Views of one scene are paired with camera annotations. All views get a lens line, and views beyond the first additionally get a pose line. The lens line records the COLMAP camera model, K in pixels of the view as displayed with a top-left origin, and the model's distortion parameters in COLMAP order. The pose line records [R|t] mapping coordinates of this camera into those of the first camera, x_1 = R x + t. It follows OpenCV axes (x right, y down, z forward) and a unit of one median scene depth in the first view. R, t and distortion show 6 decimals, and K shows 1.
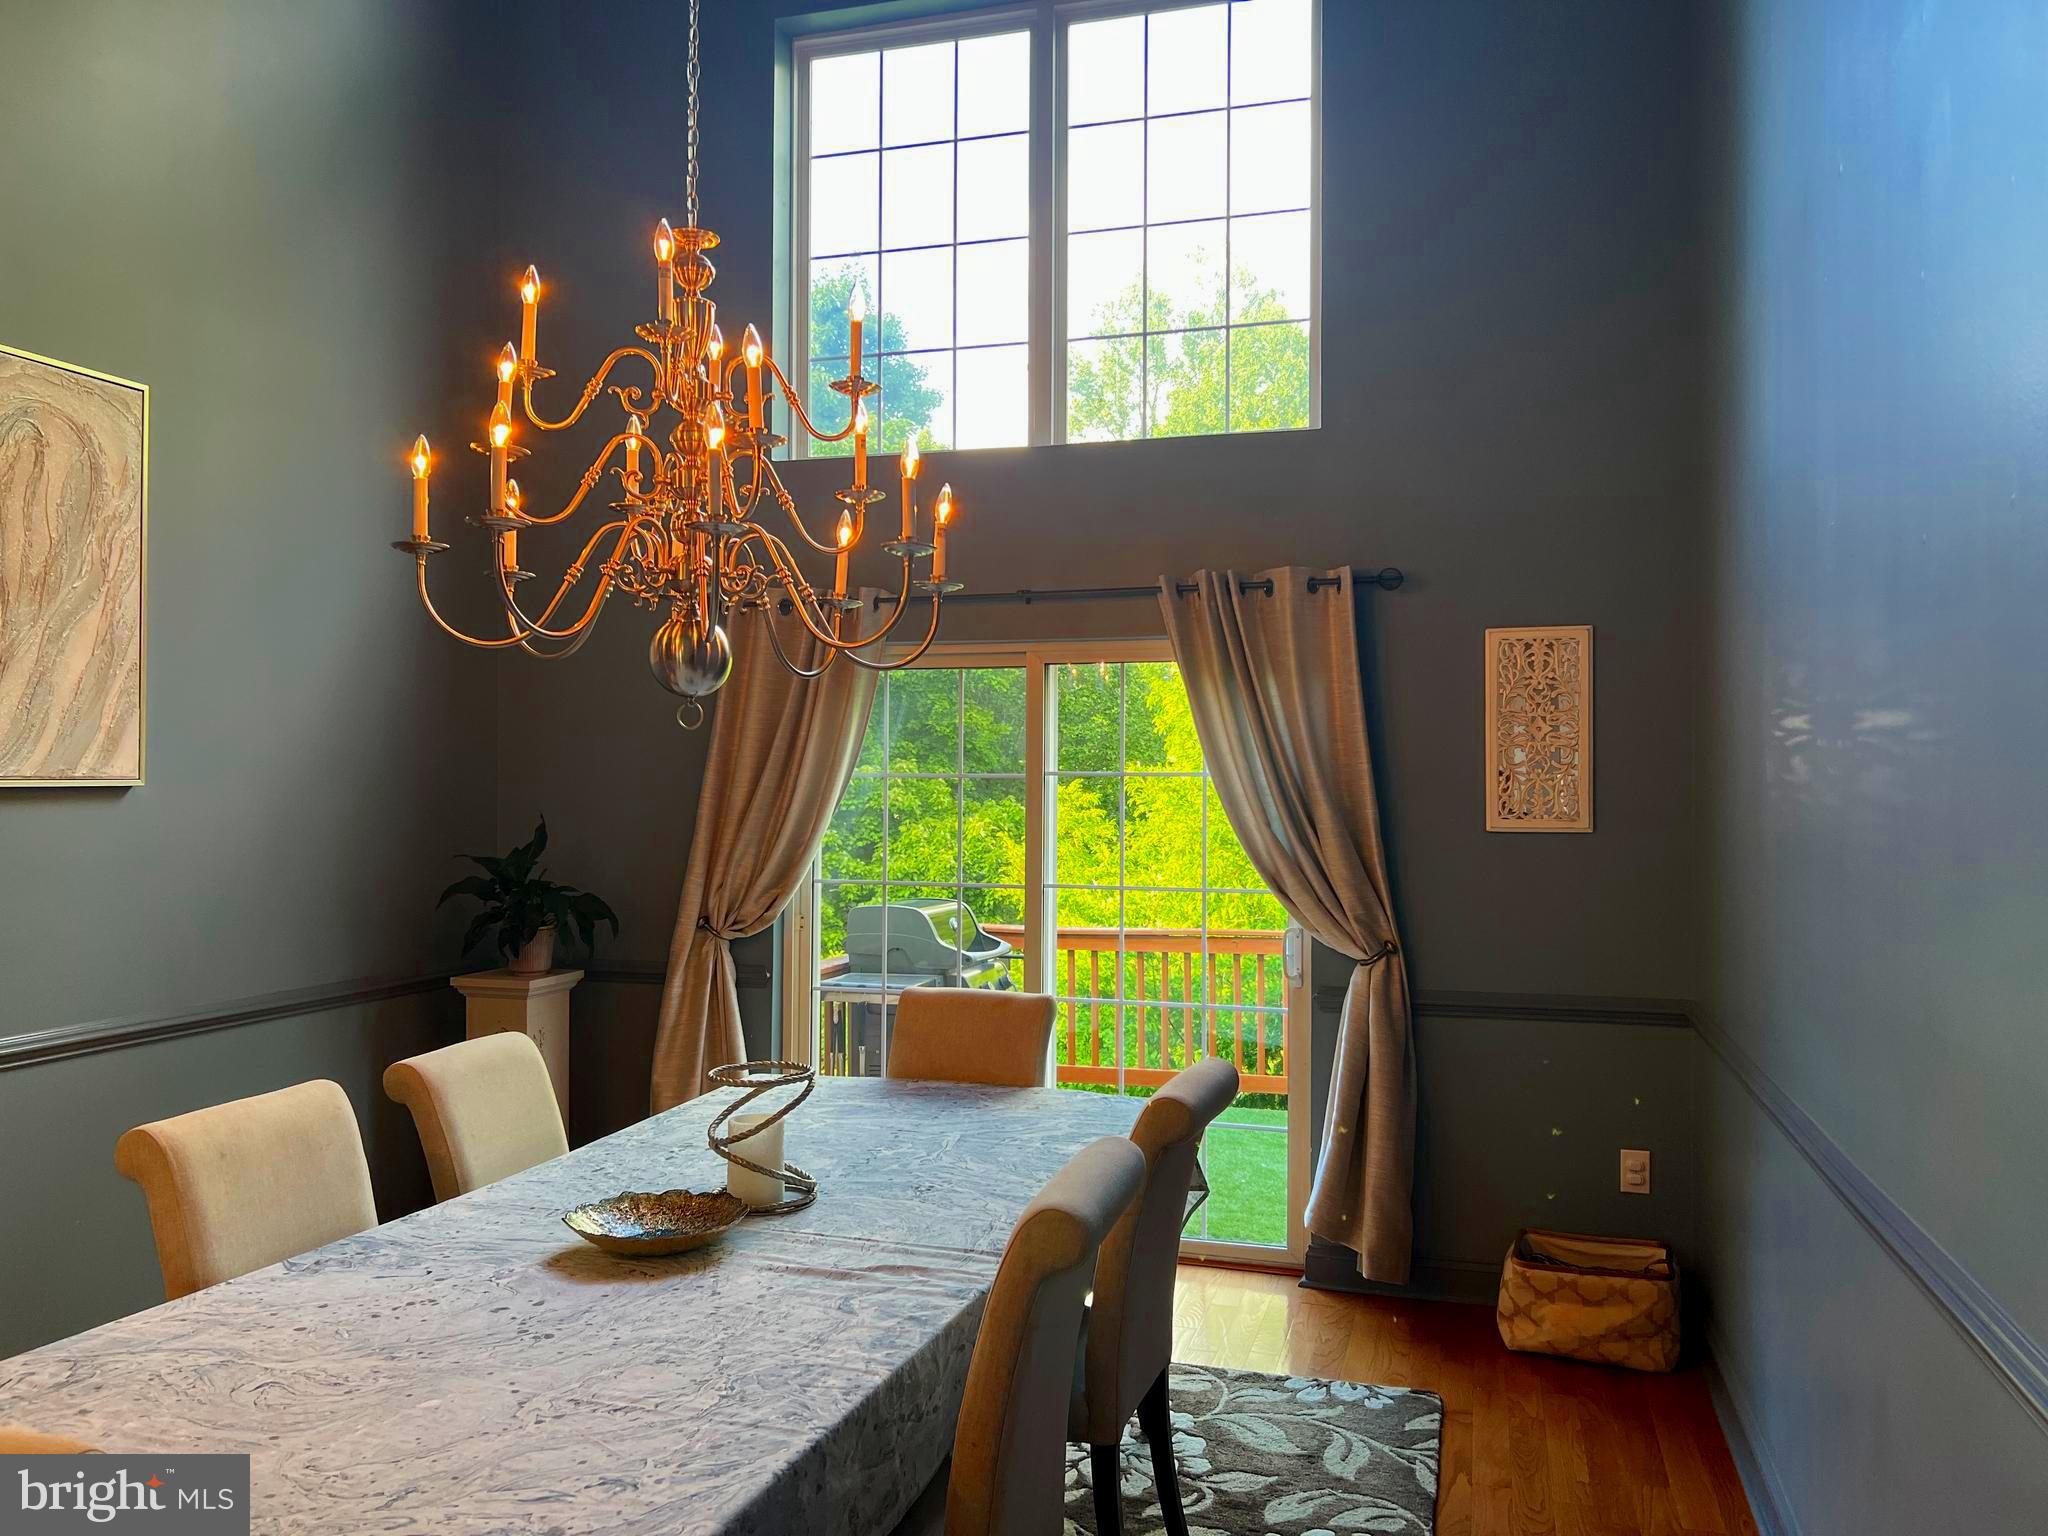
lens RADIAL K [[1559.8, 0, 1034.2], [0, 1559.8, 782.9], [0, 0, 1]] dist [0.003994, -0.003390]
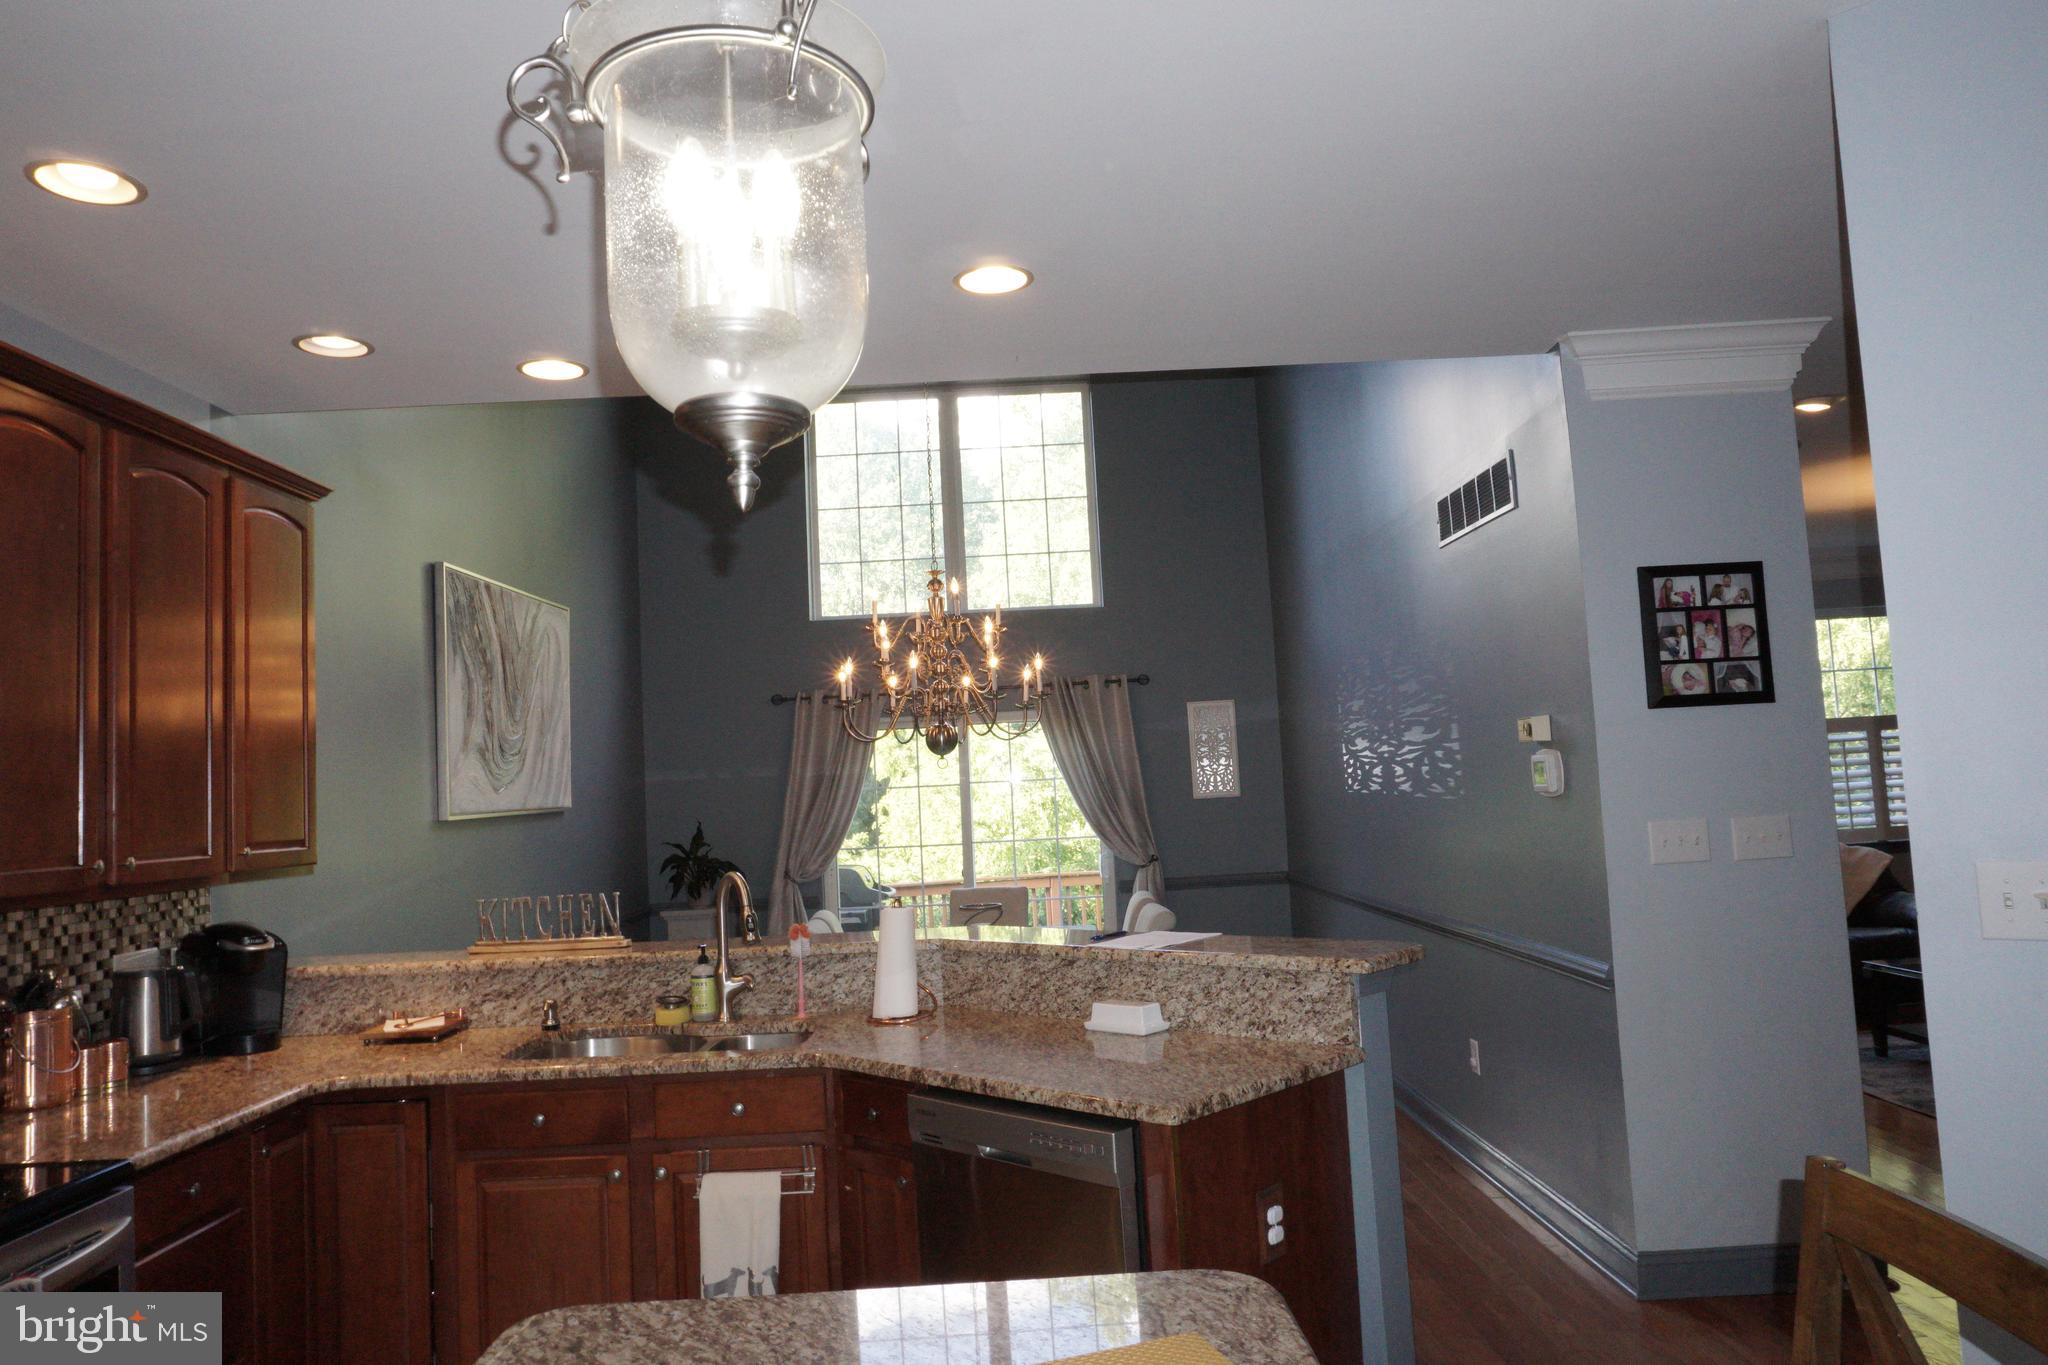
lens RADIAL K [[1380.8, 0, 1013.7], [0, 1380.8, 676.2], [0, 0, 1]] dist [-0.002326, -0.000459]
pose [[0.958481, -0.029544, 0.283620, -0.450771], [0.054712, 0.995192, -0.081232, 0.005175], [-0.279857, 0.093377, 0.955490, -0.694456]]
